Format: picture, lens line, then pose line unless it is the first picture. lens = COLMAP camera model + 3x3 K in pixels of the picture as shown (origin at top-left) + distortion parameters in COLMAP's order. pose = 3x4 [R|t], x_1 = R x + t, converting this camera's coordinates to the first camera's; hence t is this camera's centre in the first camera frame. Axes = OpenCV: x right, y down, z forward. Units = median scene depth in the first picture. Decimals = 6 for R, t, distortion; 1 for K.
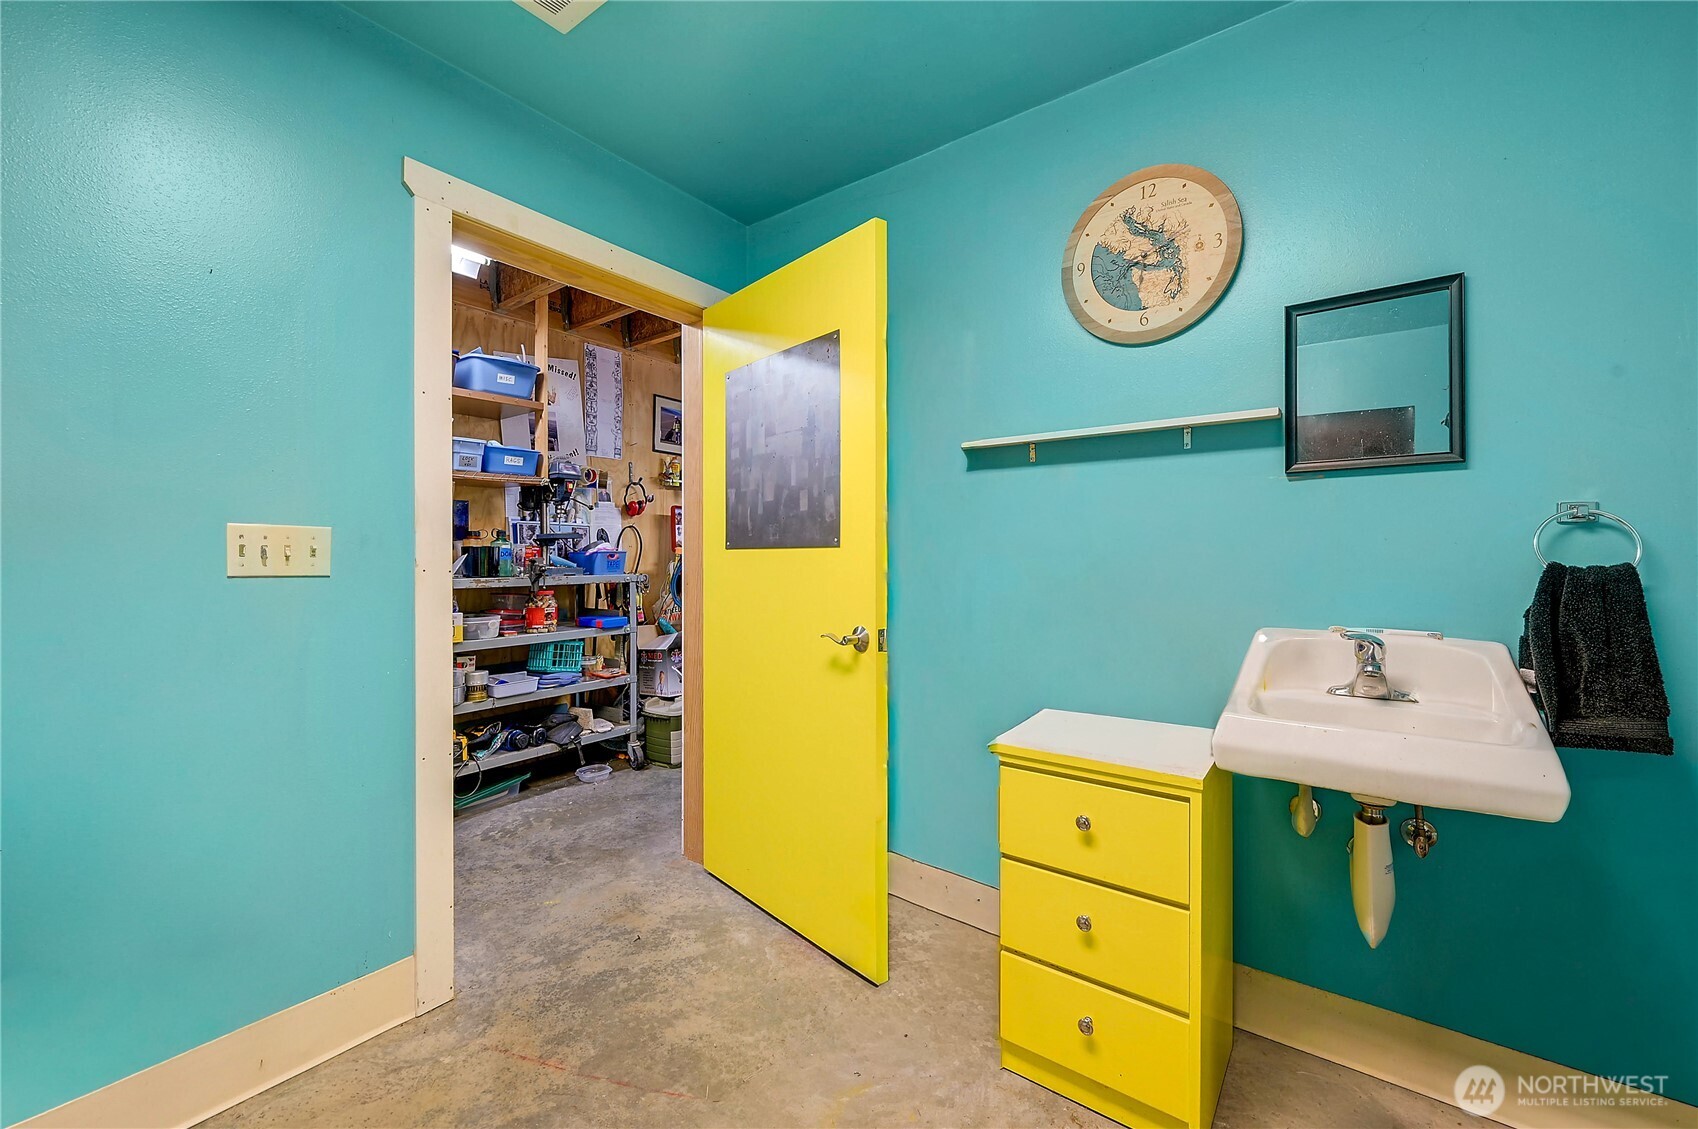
lens RADIAL K [[666.6, 0, 854.4], [0, 666.6, 557.2], [0, 0, 1]] dist [-0.002978, 0.000003]
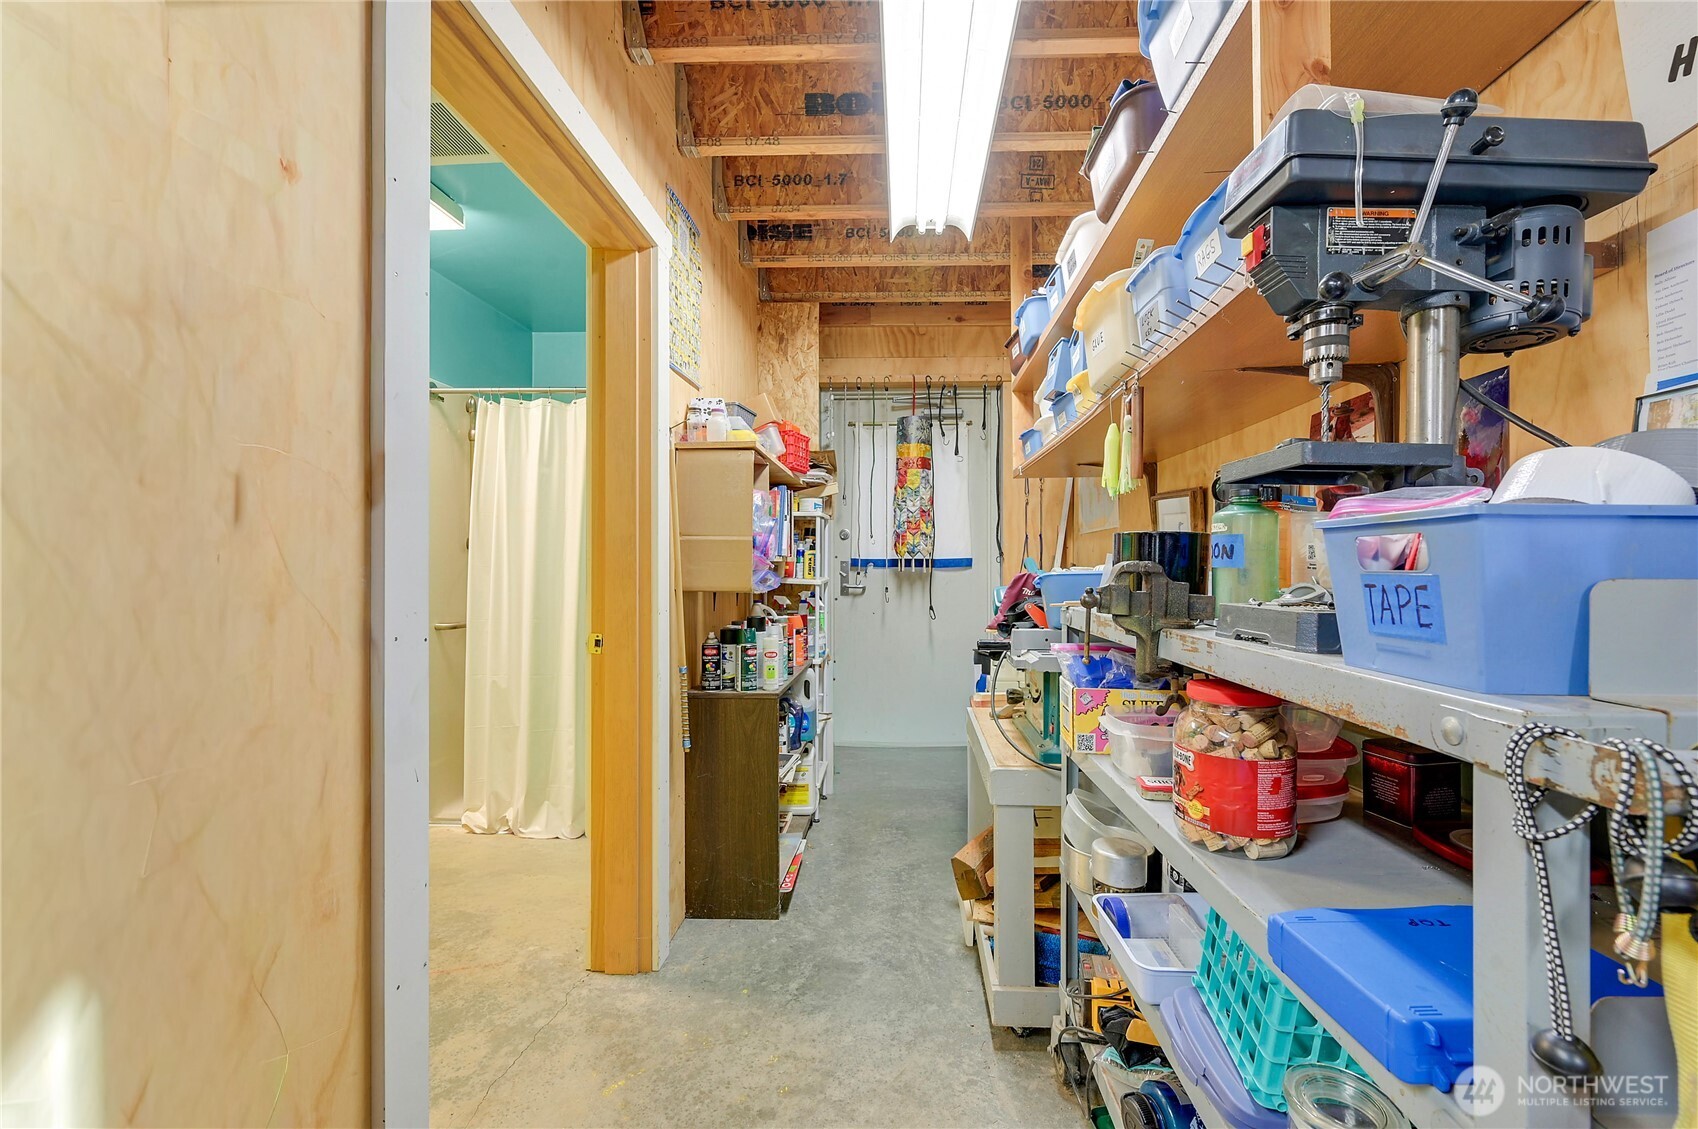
lens RADIAL K [[673.5, 0, 878.4], [0, 673.5, 567.6], [0, 0, 1]] dist [-0.000740, -0.000046]
pose [[-0.826541, -0.000008, -0.562876, -0.221557], [-0.001923, 0.999994, 0.002810, 0.003354], [0.562873, 0.003405, -0.826536, 1.266394]]
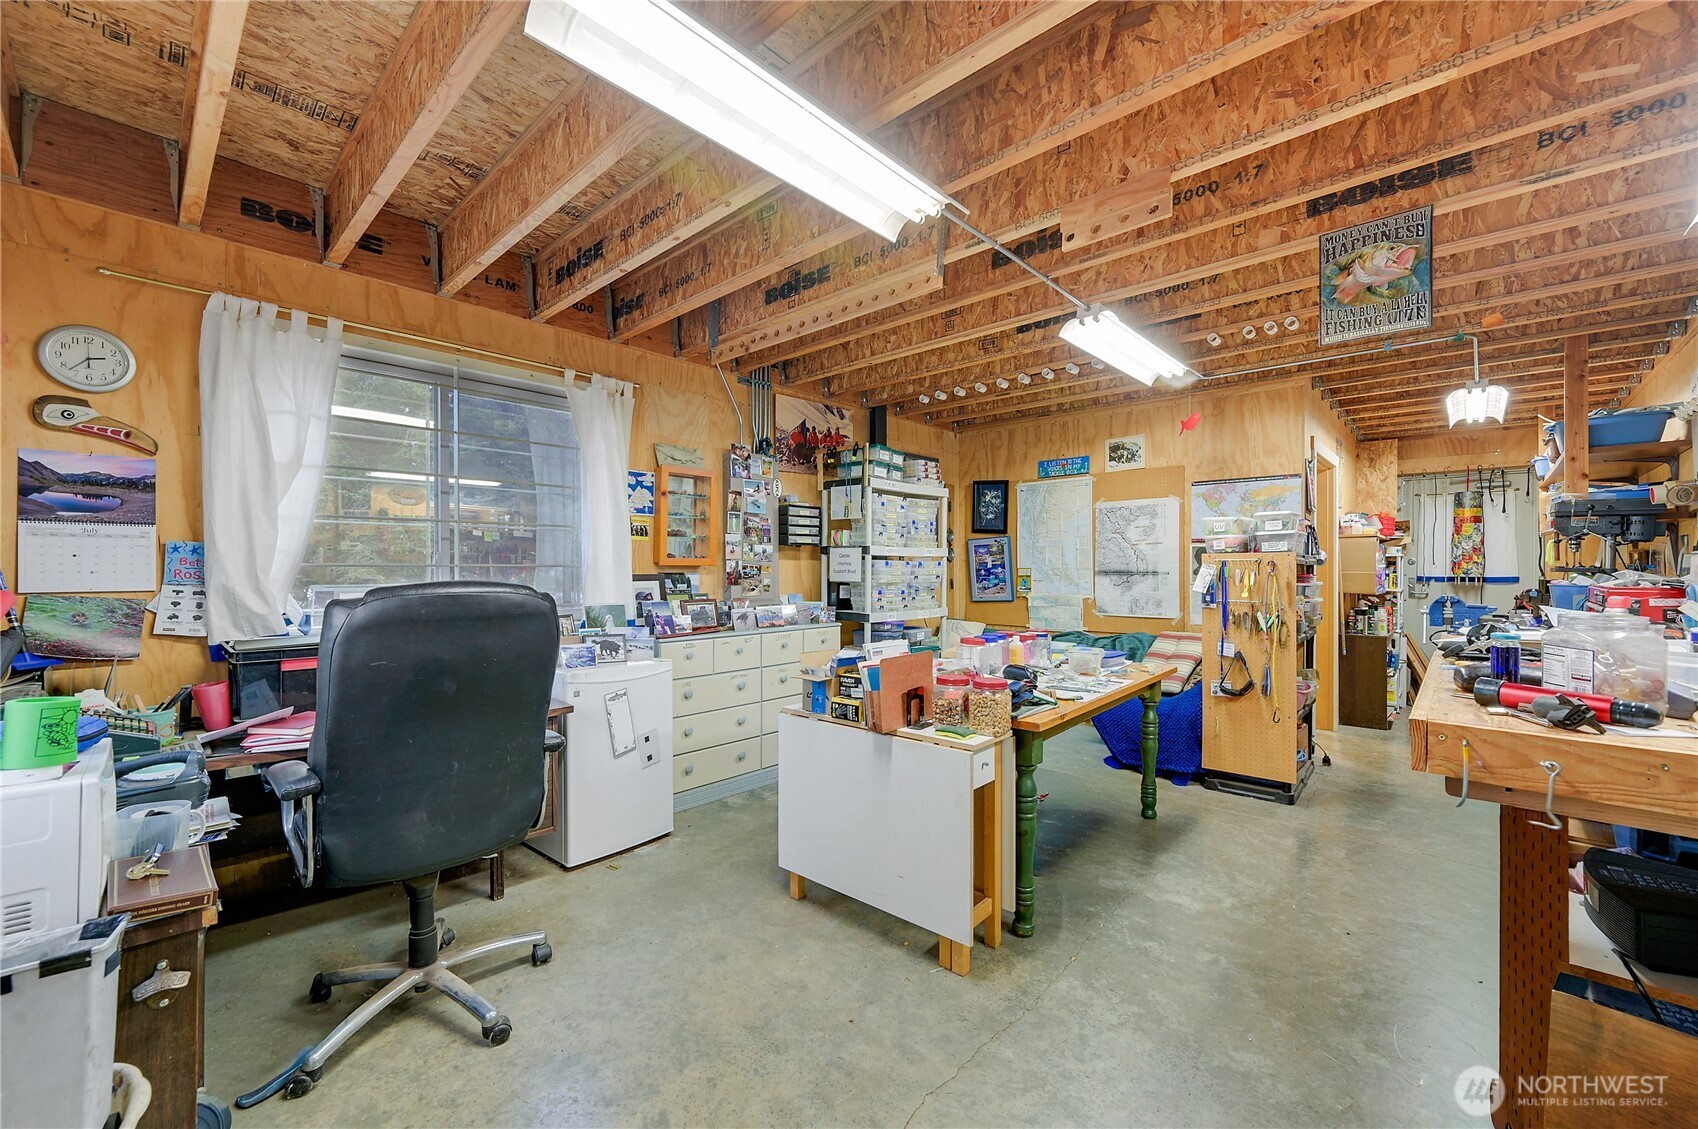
lens RADIAL K [[666.6, 0, 854.4], [0, 666.6, 557.2], [0, 0, 1]] dist [-0.002978, 0.000003]
pose [[-0.993800, -0.007083, 0.110958, 0.642299], [-0.007549, 0.999964, -0.003779, -0.048100], [-0.110927, -0.004593, -0.993818, 2.475658]]
